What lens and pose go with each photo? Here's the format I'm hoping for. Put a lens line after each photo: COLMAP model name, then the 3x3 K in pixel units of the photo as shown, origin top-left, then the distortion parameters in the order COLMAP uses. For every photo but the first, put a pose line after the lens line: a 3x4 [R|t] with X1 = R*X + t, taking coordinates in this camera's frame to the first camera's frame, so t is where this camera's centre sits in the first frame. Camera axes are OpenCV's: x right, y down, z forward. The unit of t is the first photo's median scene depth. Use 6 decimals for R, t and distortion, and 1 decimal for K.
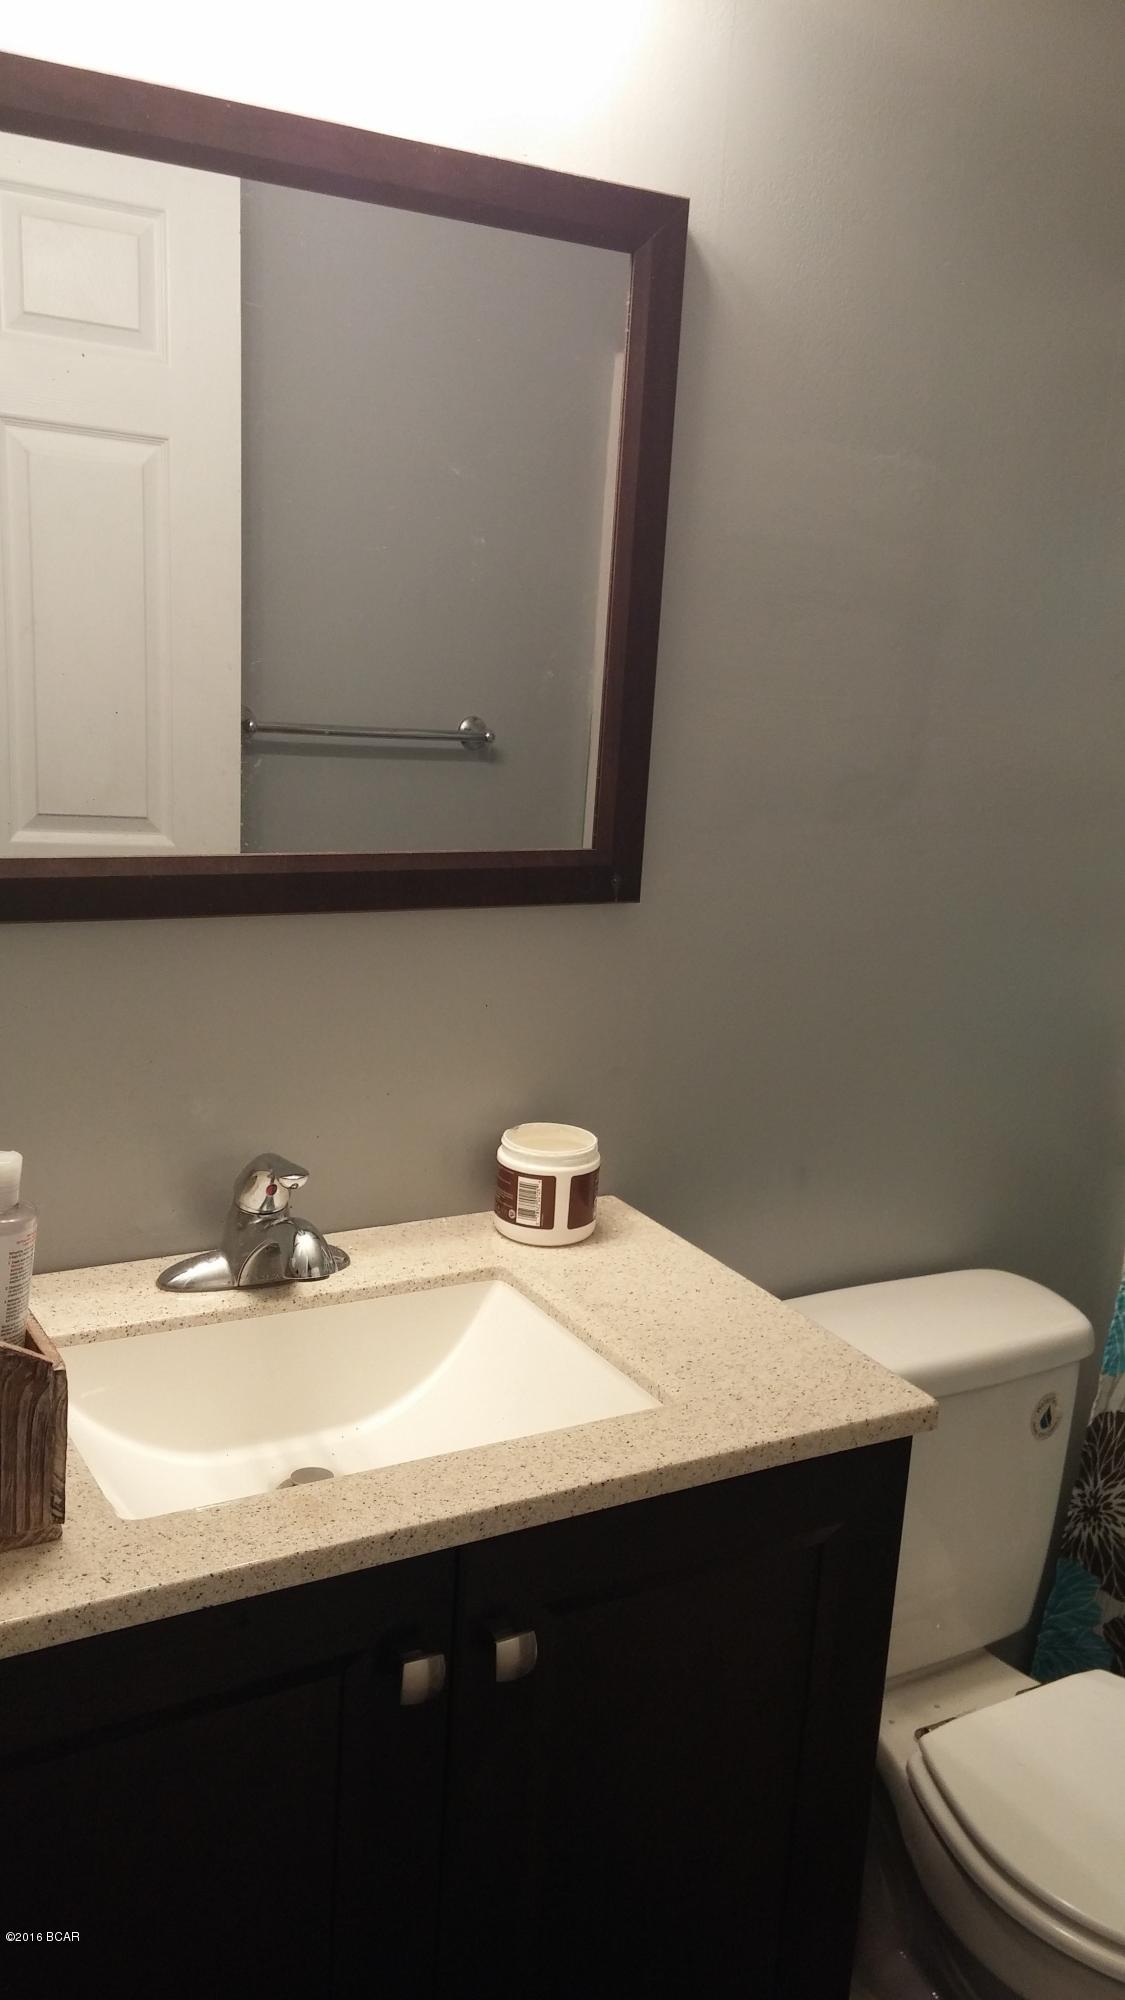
lens RADIAL K [[1712.8, 0, 563.0], [0, 1712.8, 1004.0], [0, 0, 1]] dist [0.055329, -0.010387]
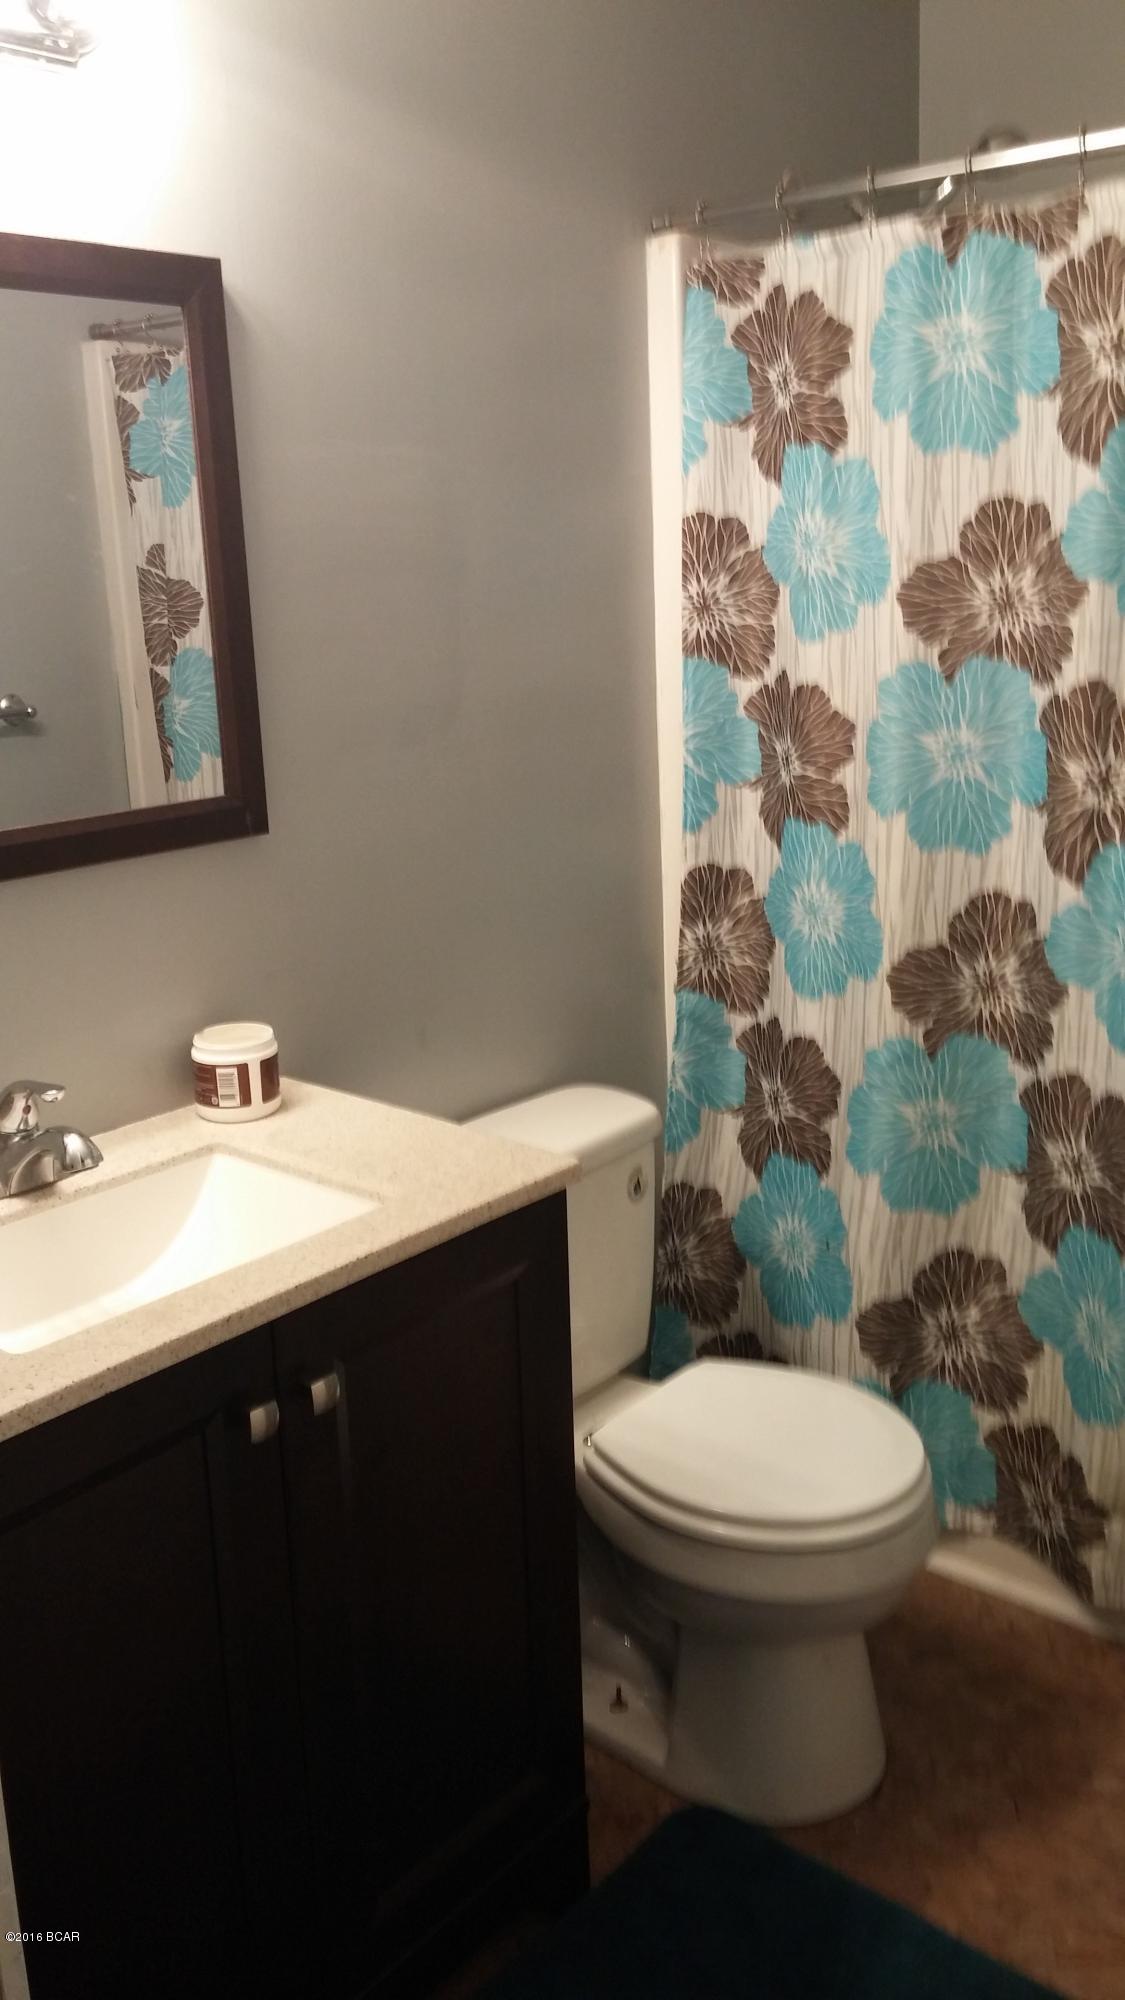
lens RADIAL K [[1712.8, 0, 563.6], [0, 1712.8, 999.0], [0, 0, 1]] dist [0.055329, -0.010387]
pose [[0.942187, -0.172957, 0.287001, -0.137367], [0.162355, 0.984874, 0.060532, 0.017980], [-0.293129, -0.010437, 0.956016, -0.247804]]
